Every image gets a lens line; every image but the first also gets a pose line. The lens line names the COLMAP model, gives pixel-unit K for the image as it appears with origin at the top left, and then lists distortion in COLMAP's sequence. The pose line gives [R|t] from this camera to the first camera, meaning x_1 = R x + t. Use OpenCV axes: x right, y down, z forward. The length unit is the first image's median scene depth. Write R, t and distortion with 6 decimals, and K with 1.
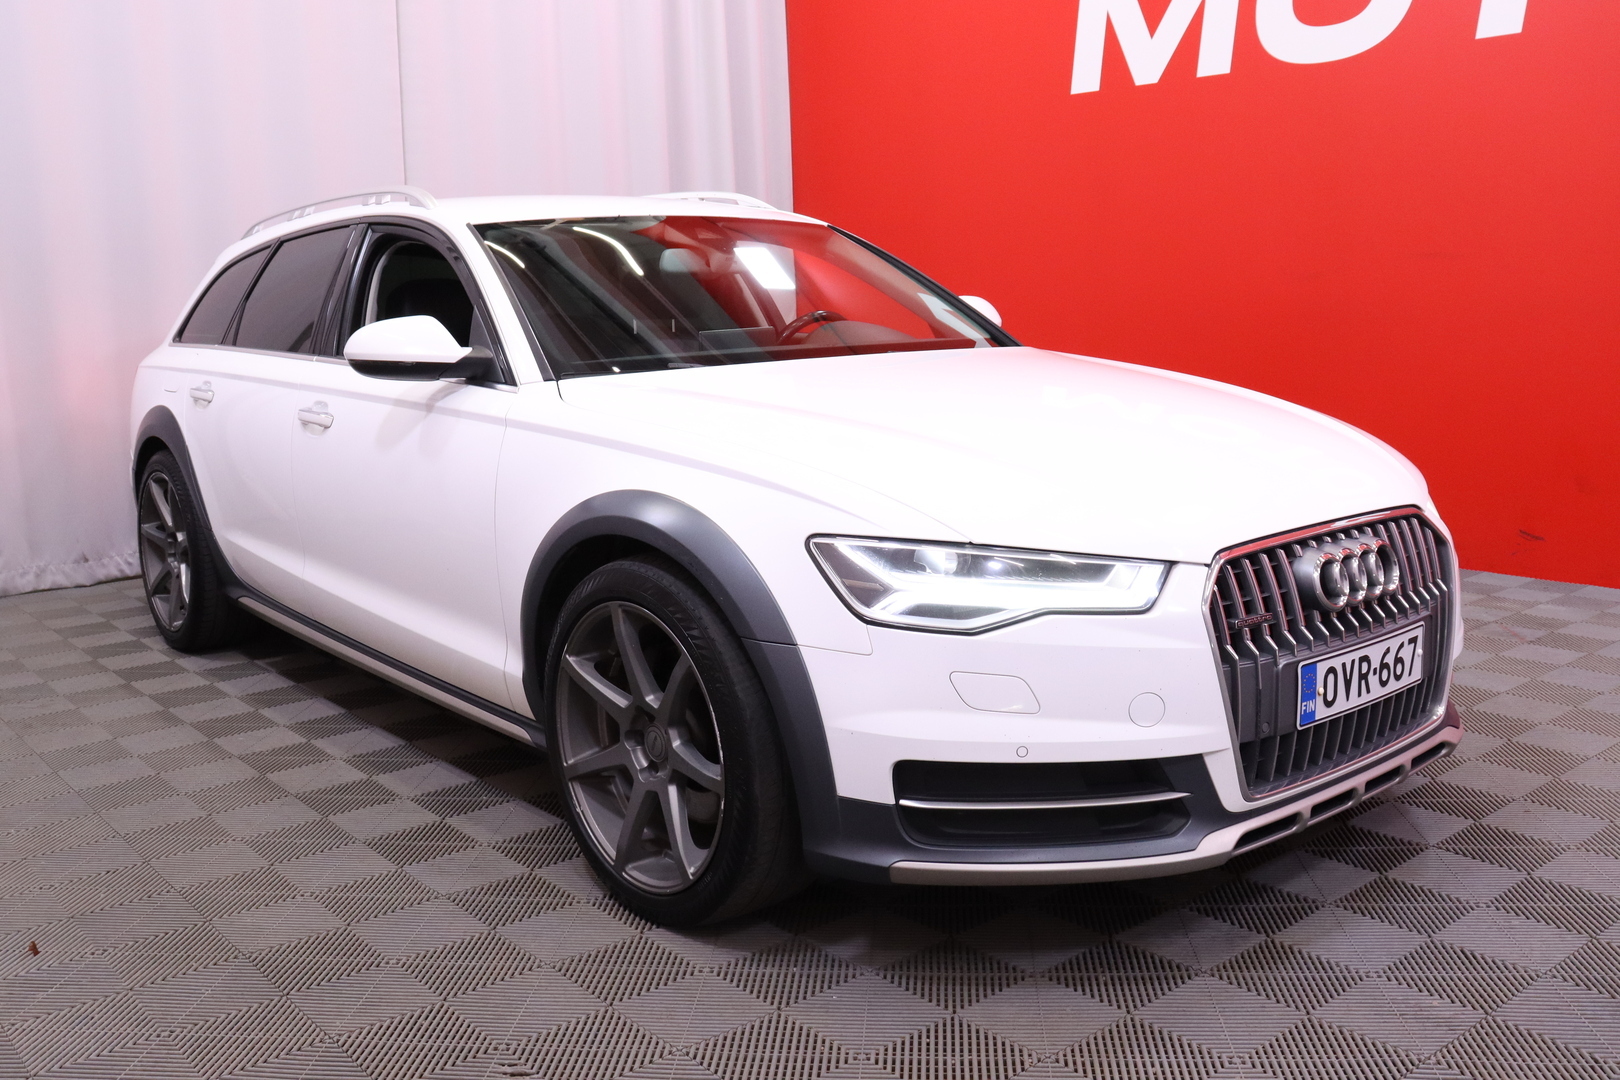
lens RADIAL K [[1528.5, 0, 810.0], [0, 1528.5, 540.0], [0, 0, 1]] dist [-0.101472, 0.001964]
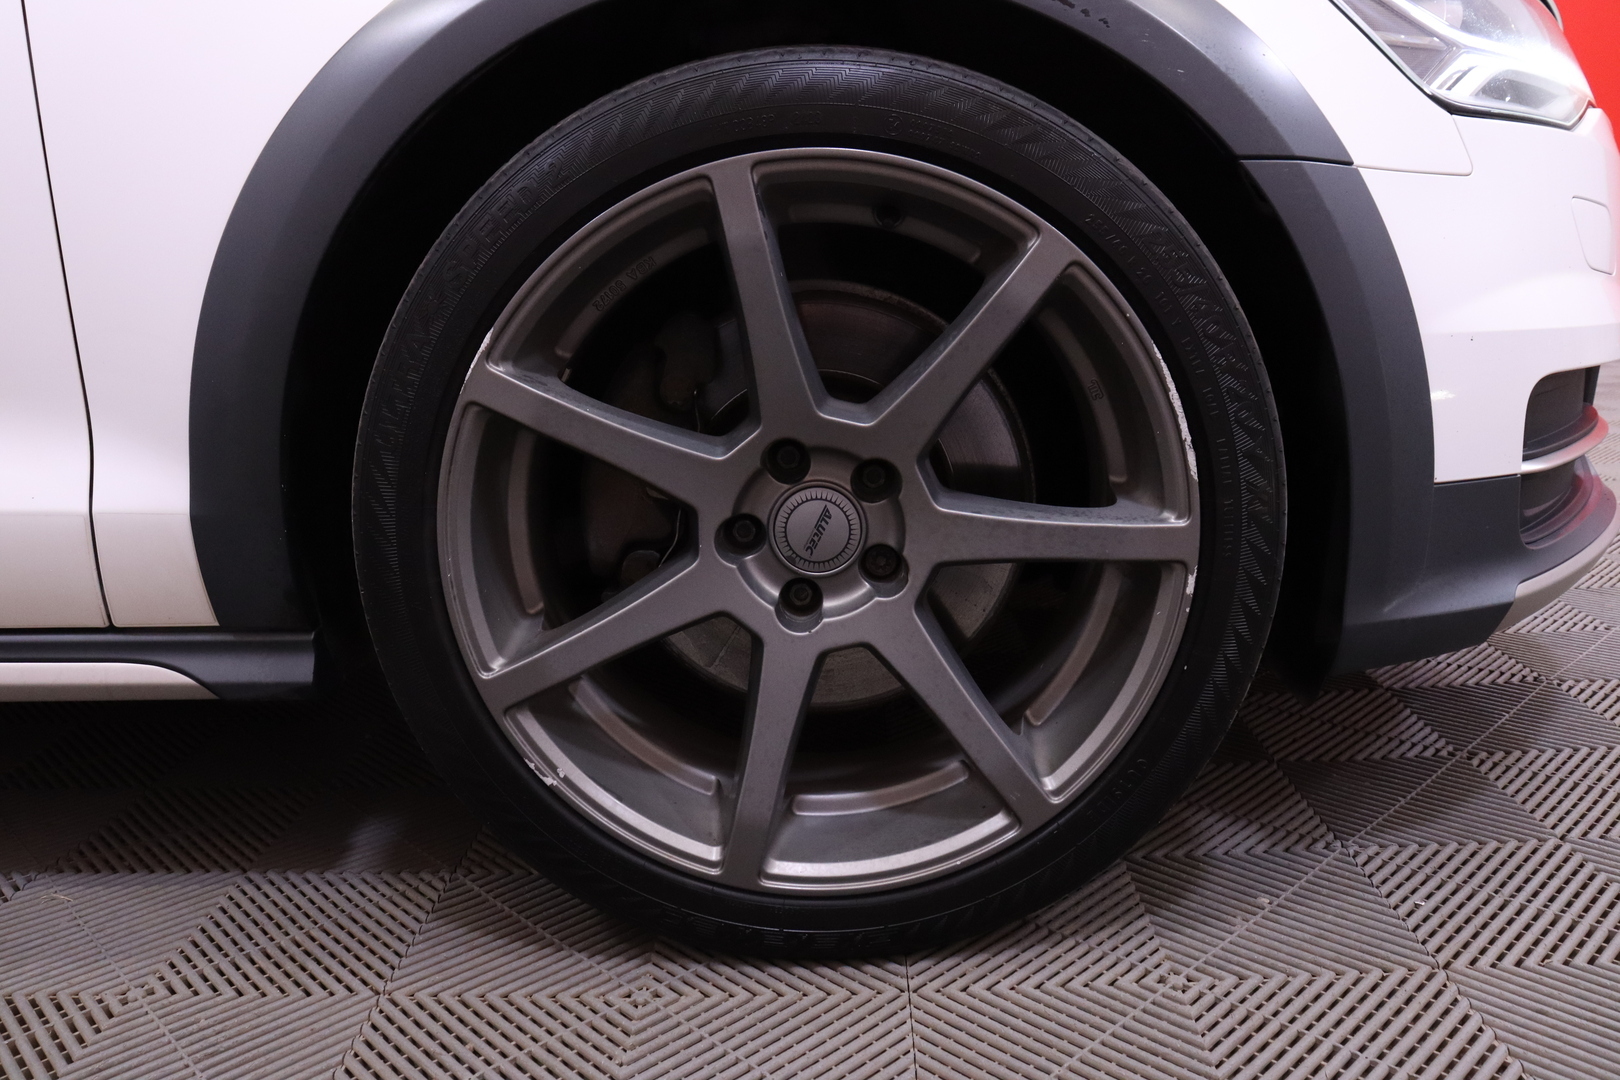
lens RADIAL K [[1335.9, 0, 810.0], [0, 1335.9, 540.0], [0, 0, 1]] dist [-0.113570, 0.003392]
pose [[0.669556, -0.179154, 0.720832, -0.381938], [0.157684, 0.982639, 0.097755, 0.107557], [-0.725831, 0.048211, 0.686182, 0.811797]]
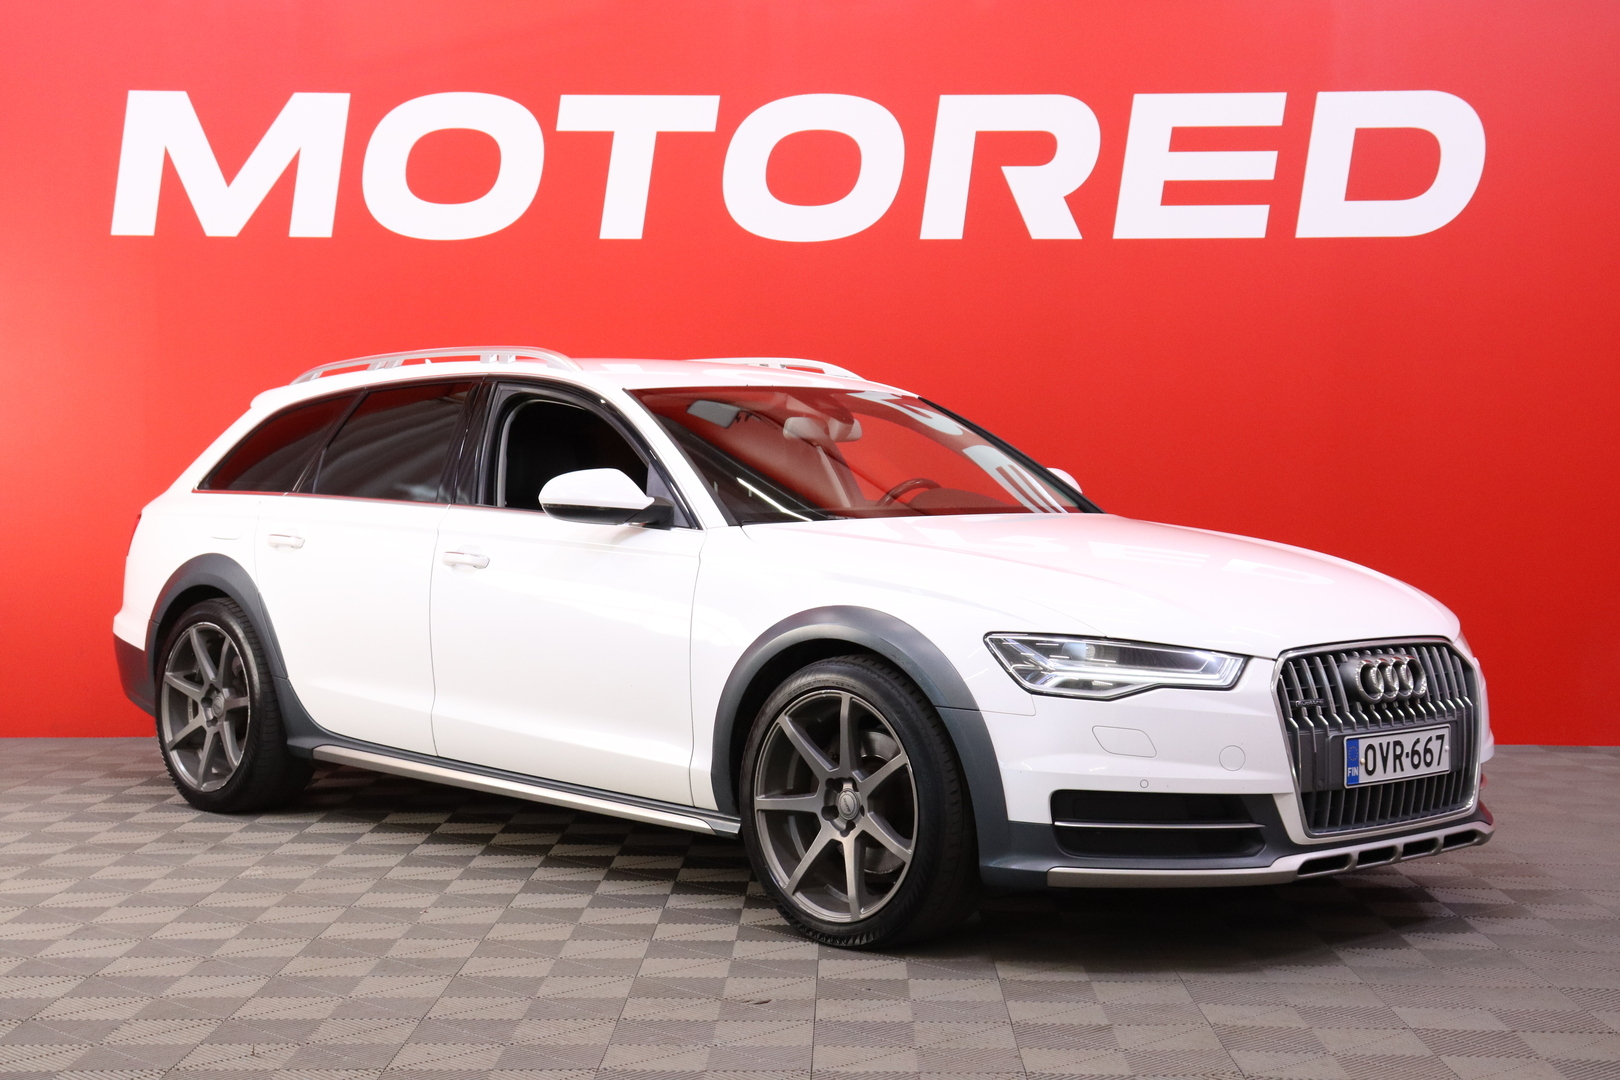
lens RADIAL K [[2581.2, 0, 810.0], [0, 2581.2, 540.0], [0, 0, 1]] dist [0.154747, -0.016715]
pose [[0.997047, 0.024400, 0.072812, -0.313650], [-0.014554, 0.991034, -0.132818, 0.214664], [-0.075400, 0.131366, 0.988462, -1.234629]]
